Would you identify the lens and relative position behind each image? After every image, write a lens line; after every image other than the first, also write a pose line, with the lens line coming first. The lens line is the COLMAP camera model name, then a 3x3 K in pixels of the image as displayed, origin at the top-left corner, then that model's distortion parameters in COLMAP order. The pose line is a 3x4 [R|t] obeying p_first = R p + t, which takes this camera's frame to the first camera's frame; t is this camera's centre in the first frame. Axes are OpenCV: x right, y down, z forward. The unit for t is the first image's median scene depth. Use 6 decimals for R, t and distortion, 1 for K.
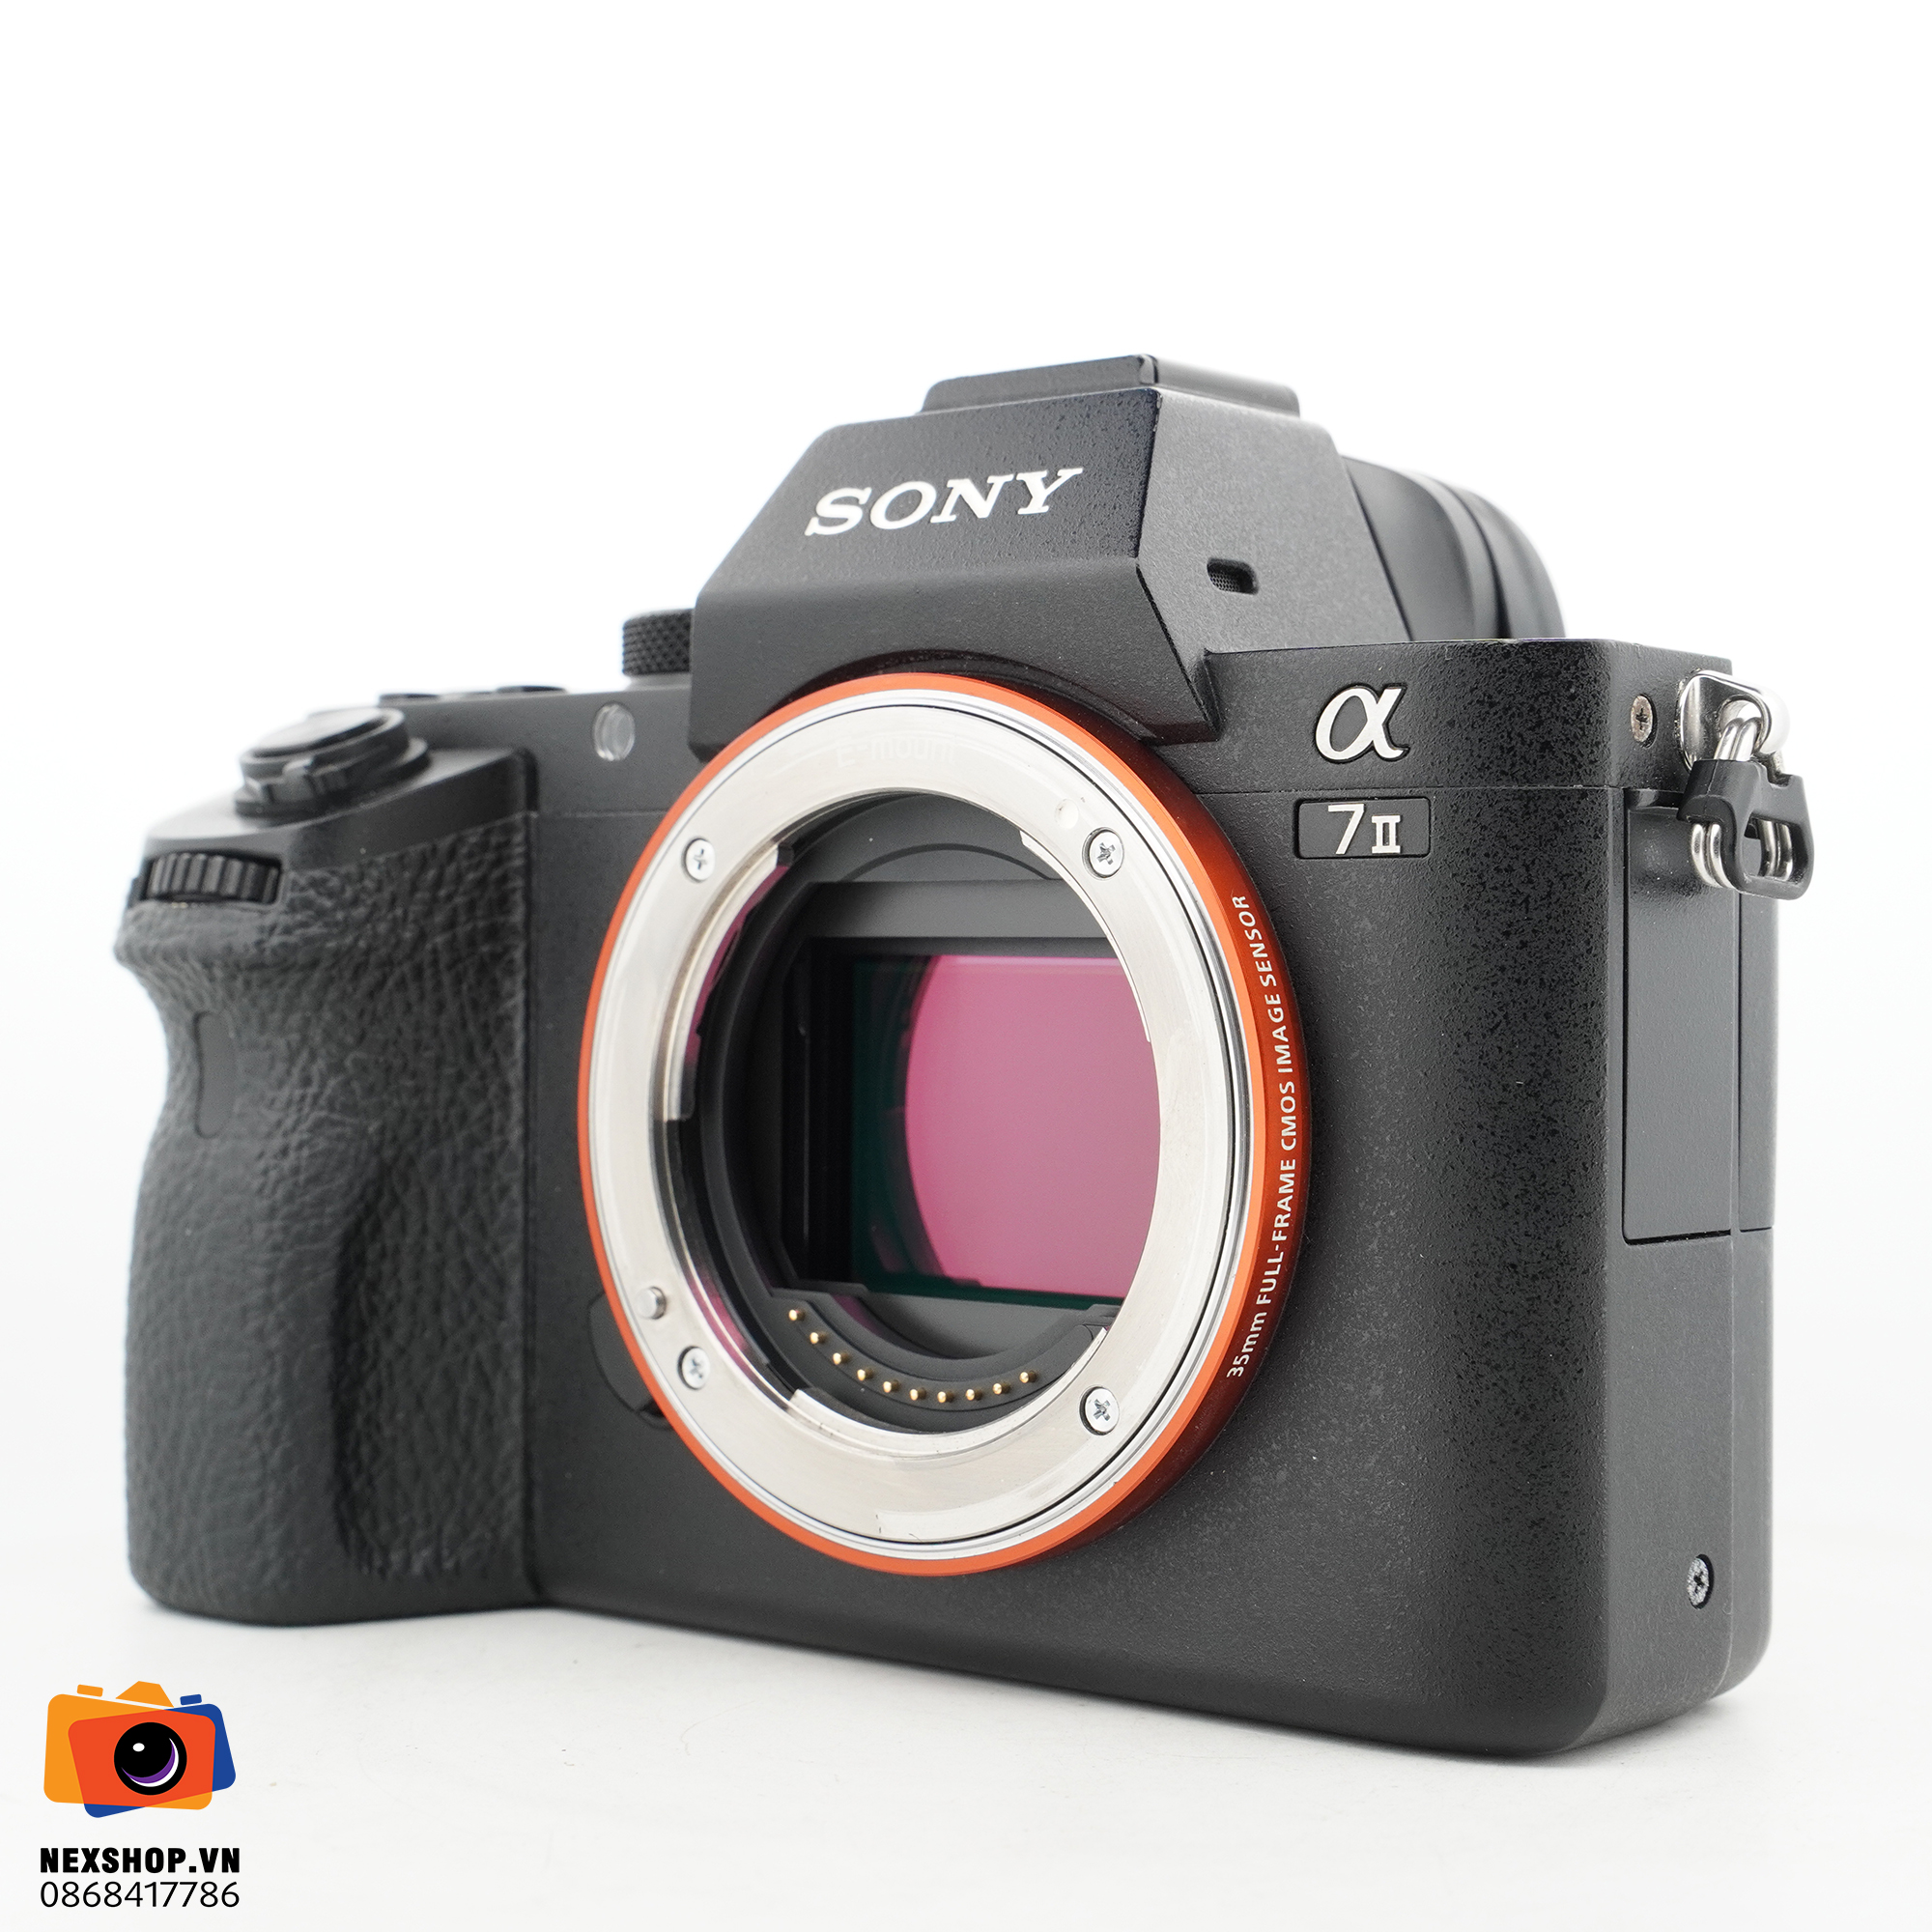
lens RADIAL K [[3698.5, 0, 966.0], [0, 3698.5, 966.0], [0, 0, 1]] dist [0.032695, -0.300622]
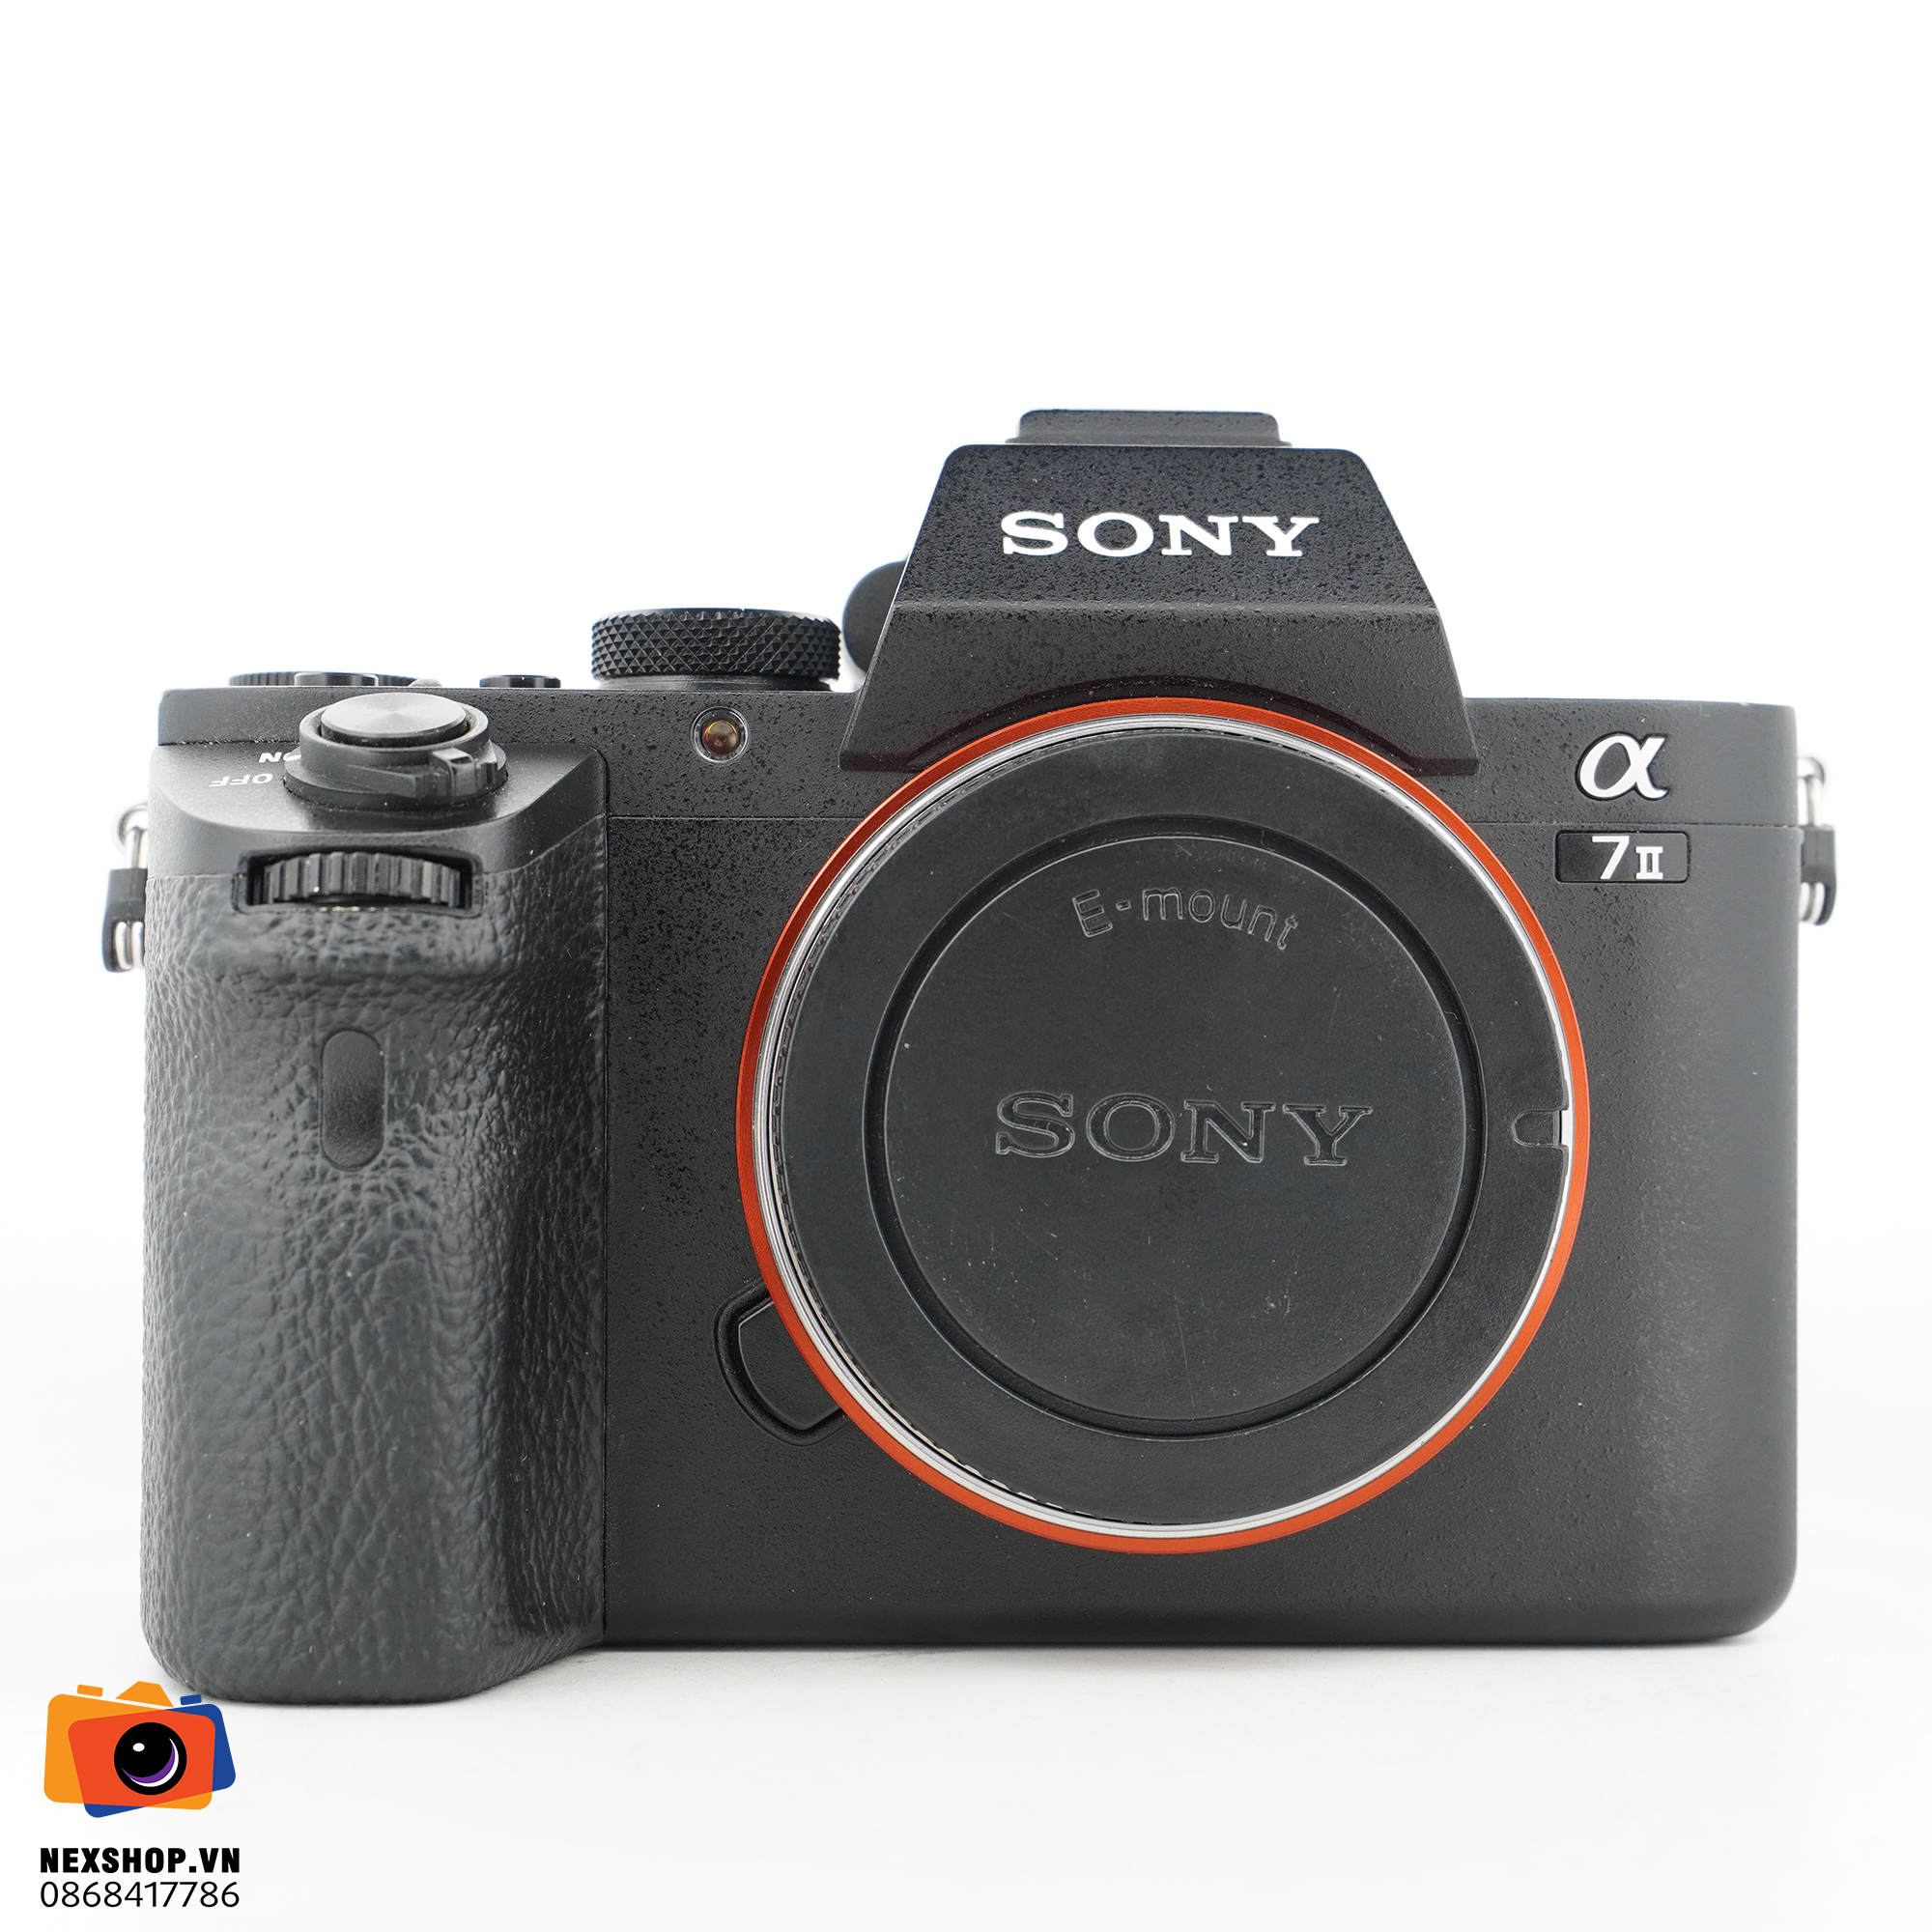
lens RADIAL K [[3698.5, 0, 966.0], [0, 3698.5, 966.0], [0, 0, 1]] dist [0.032695, -0.300622]
pose [[0.742581, -0.000577, 0.669756, -0.751553], [-0.001045, 0.999997, 0.002021, -0.004779], [-0.669756, -0.002201, 0.742578, 0.253182]]
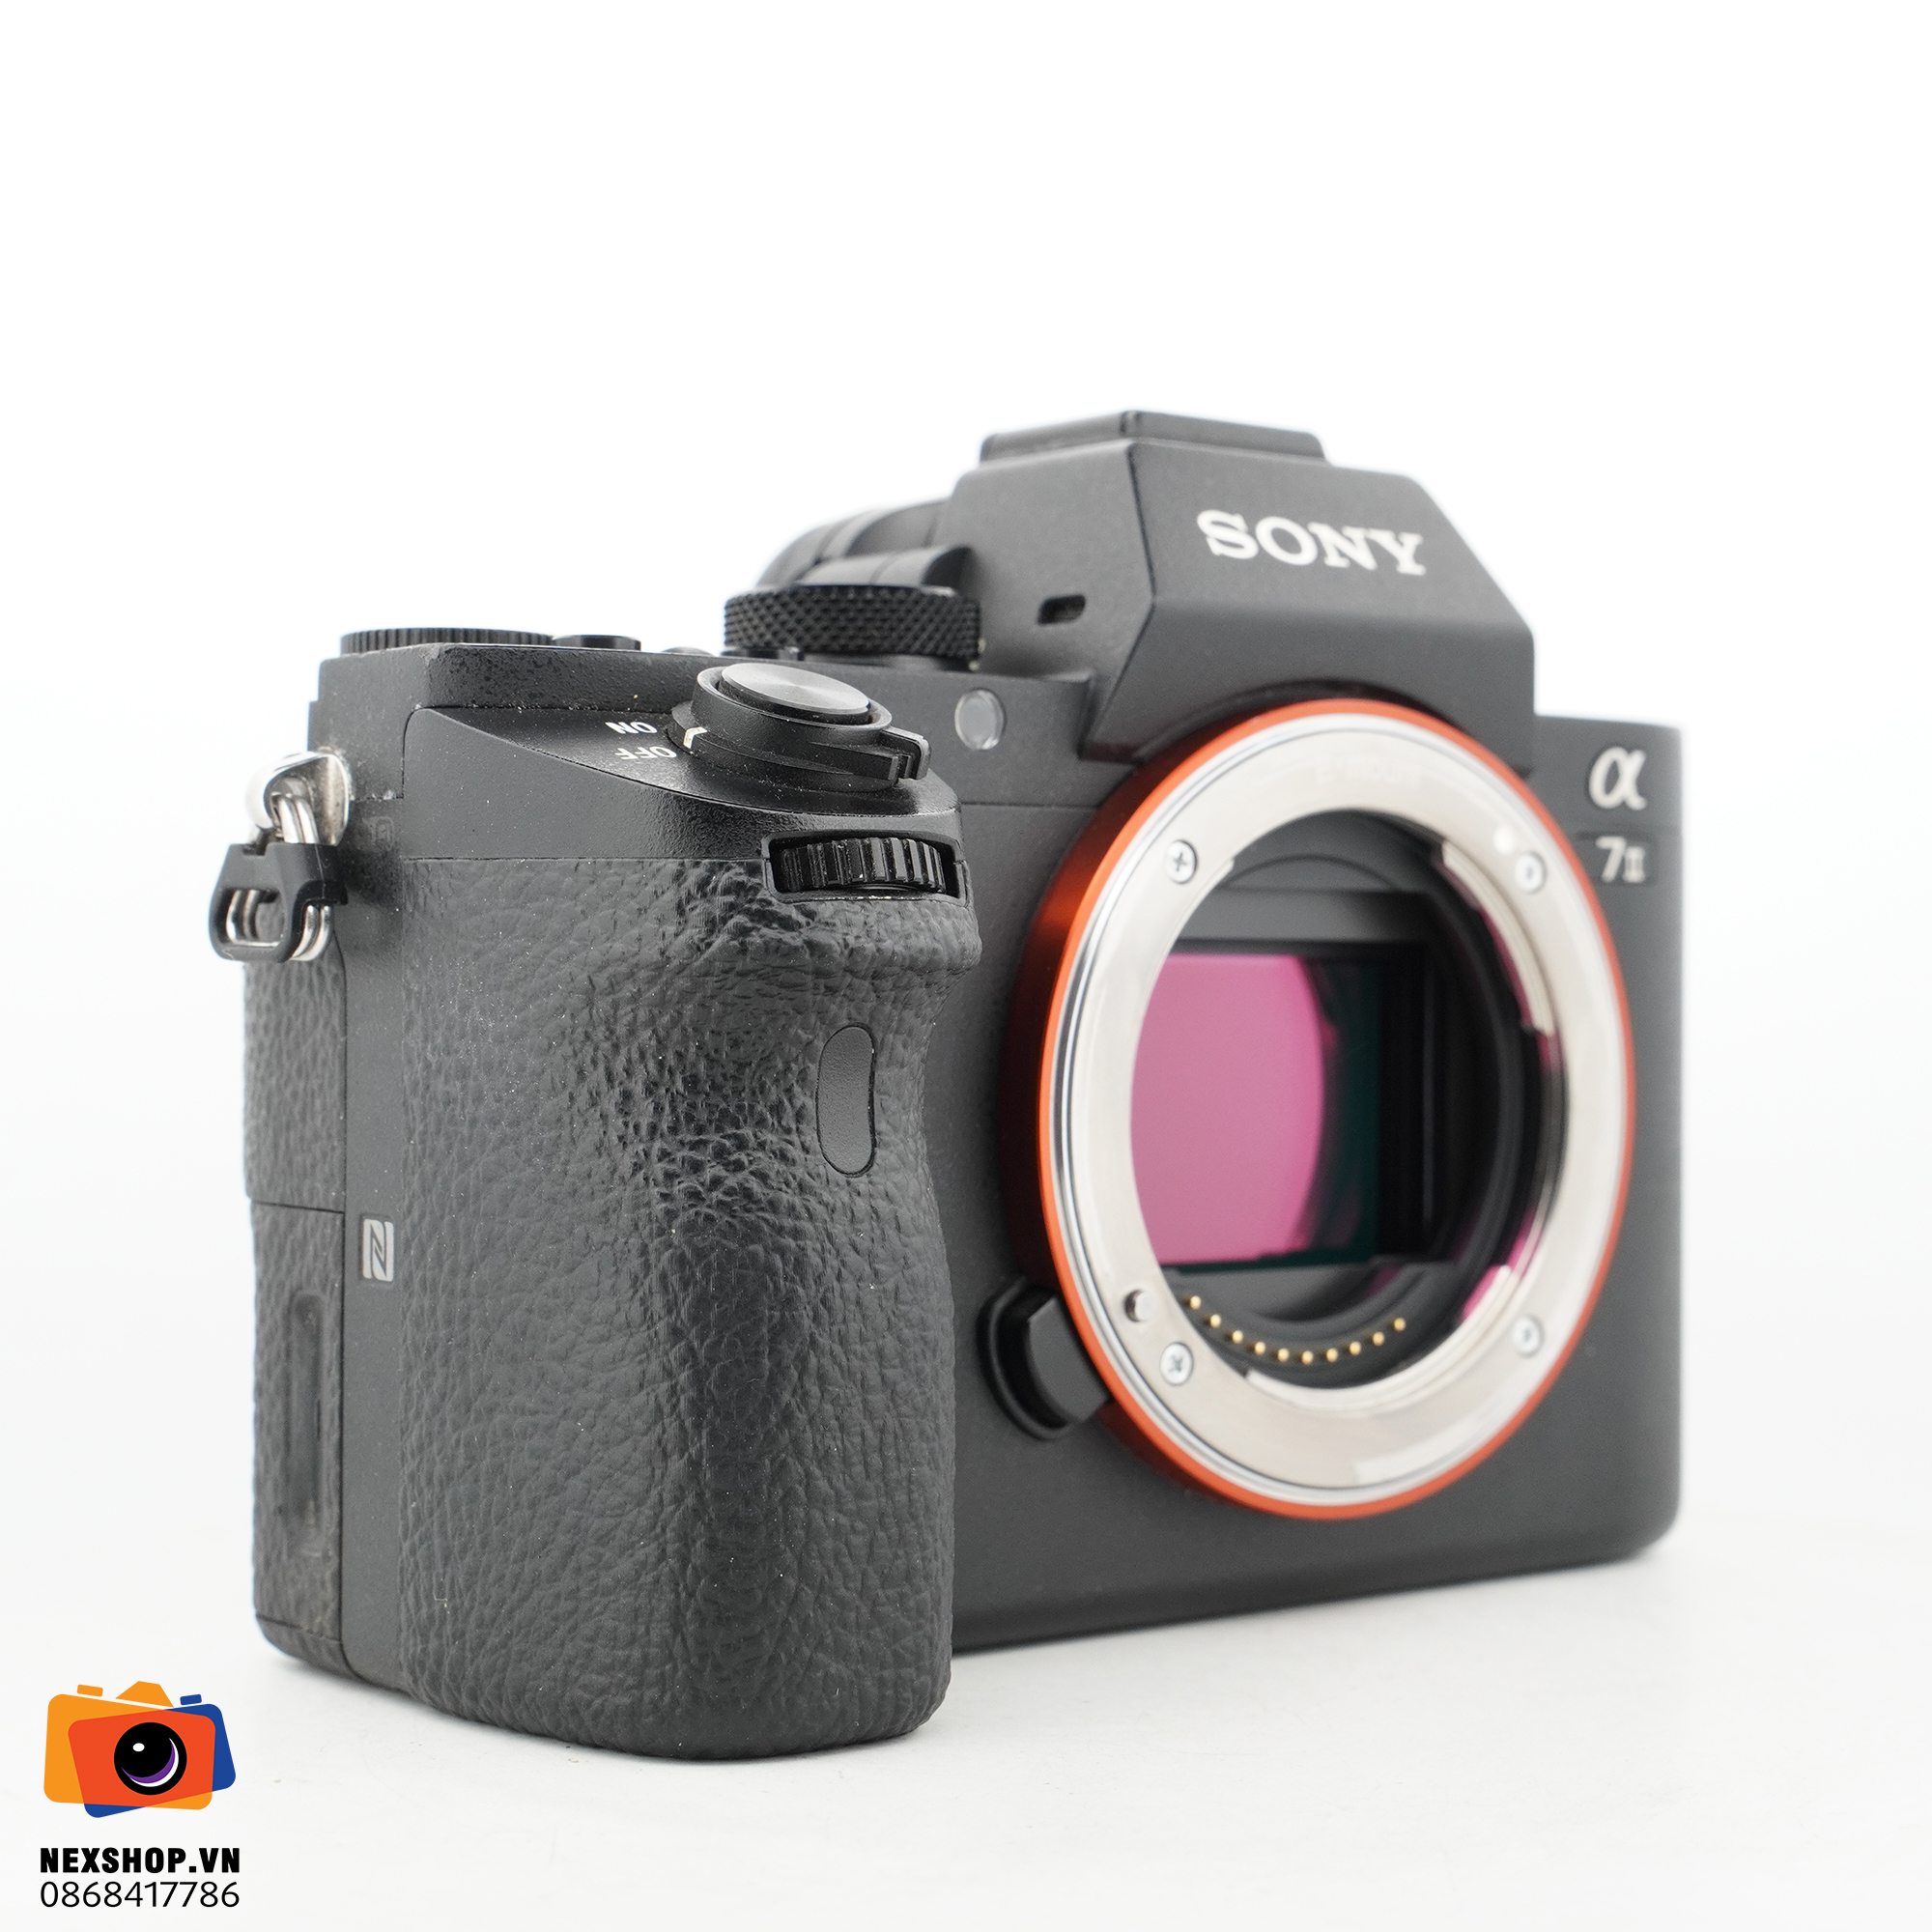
lens RADIAL K [[3698.5, 0, 966.0], [0, 3698.5, 966.0], [0, 0, 1]] dist [0.032695, -0.300622]
pose [[0.227904, -0.005676, 0.973667, -1.098776], [-0.004883, 0.999964, 0.006972, -0.007218], [-0.973671, -0.006343, 0.227868, 0.847508]]
